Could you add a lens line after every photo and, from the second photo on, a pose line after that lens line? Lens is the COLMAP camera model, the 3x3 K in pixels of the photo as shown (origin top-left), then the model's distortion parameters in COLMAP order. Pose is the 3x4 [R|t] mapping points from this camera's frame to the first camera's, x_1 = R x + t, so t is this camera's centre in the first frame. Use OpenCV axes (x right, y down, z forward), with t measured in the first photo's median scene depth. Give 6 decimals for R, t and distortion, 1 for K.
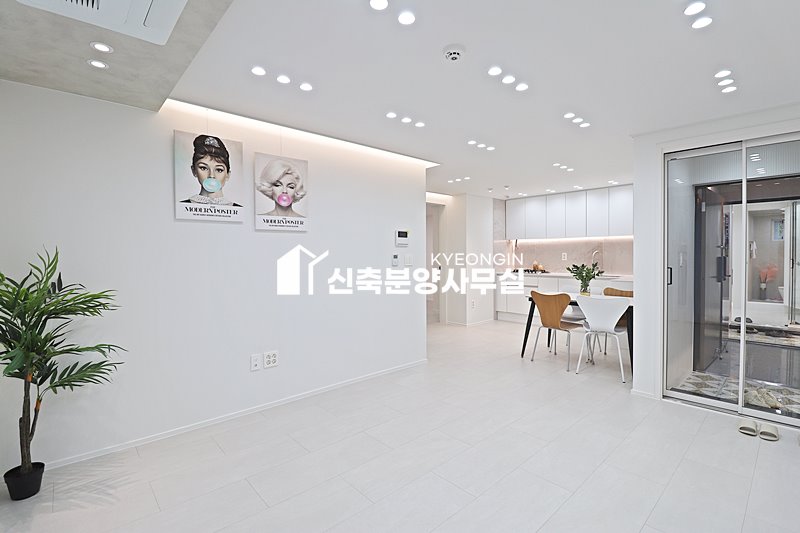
lens RADIAL K [[371.4, 0, 402.6], [0, 371.4, 262.9], [0, 0, 1]] dist [0.002980, -0.014768]
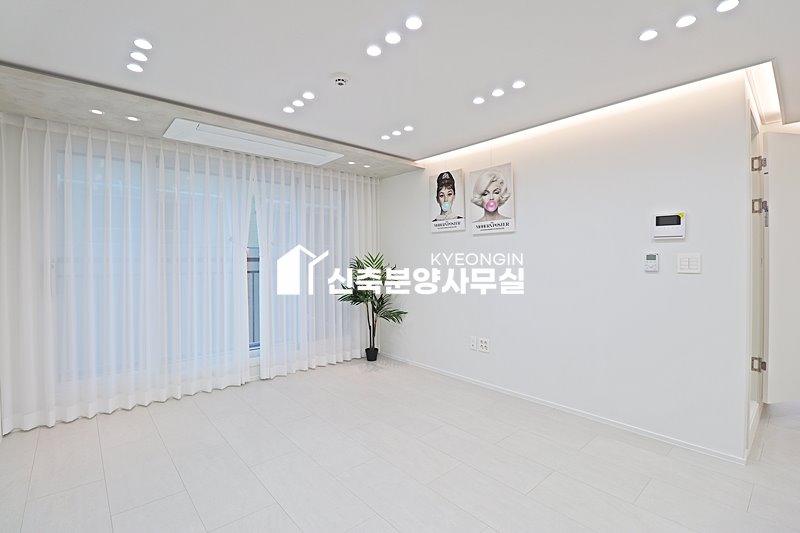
lens RADIAL K [[371.4, 0, 402.6], [0, 371.4, 262.9], [0, 0, 1]] dist [0.002980, -0.014768]
pose [[-0.019043, 0.017207, -0.999671, 0.823238], [-0.017963, 0.999685, 0.017549, -0.013801], [0.999657, 0.018291, -0.018728, 0.778586]]
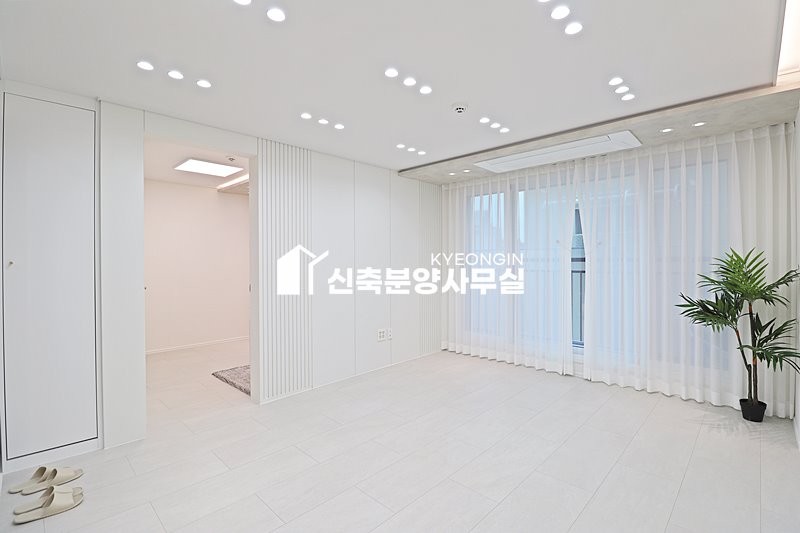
lens RADIAL K [[371.4, 0, 402.6], [0, 371.4, 262.9], [0, 0, 1]] dist [0.002980, -0.014768]
pose [[-0.998794, 0.010218, -0.048023, 0.265659], [0.008886, 0.999572, 0.027879, -0.024403], [0.048287, 0.027418, -0.998457, 1.503110]]
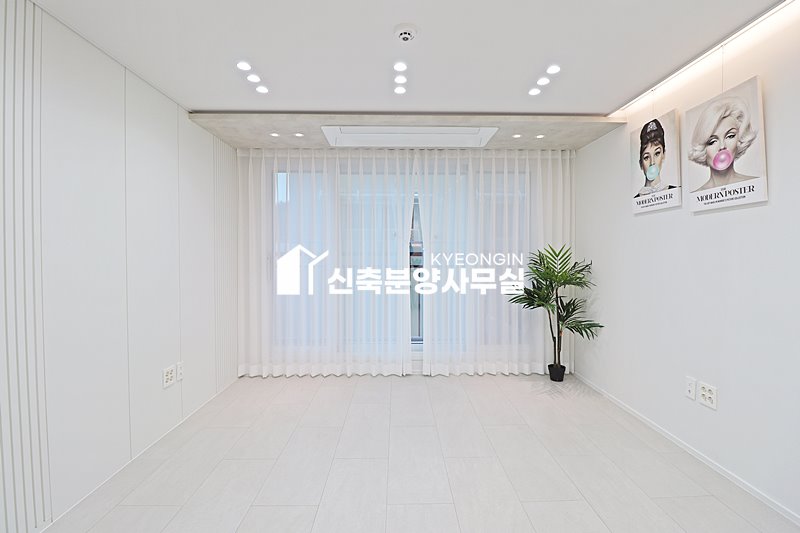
lens RADIAL K [[371.4, 0, 402.6], [0, 371.4, 262.9], [0, 0, 1]] dist [0.002980, -0.014768]
pose [[-0.668209, 0.021282, -0.743669, 0.548400], [-0.010748, 0.999210, 0.038253, -0.009881], [0.743896, 0.033554, -0.667453, 1.047931]]
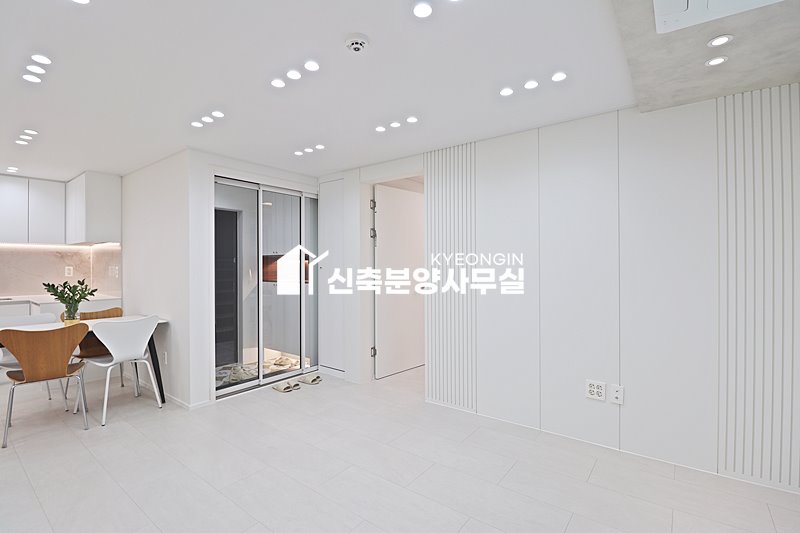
lens RADIAL K [[371.4, 0, 402.6], [0, 371.4, 262.9], [0, 0, 1]] dist [0.002980, -0.014768]
pose [[-0.171871, 0.005829, 0.985102, -0.496536], [0.026754, 0.999641, -0.001247, -0.020709], [-0.984756, 0.026141, -0.171966, 0.683081]]
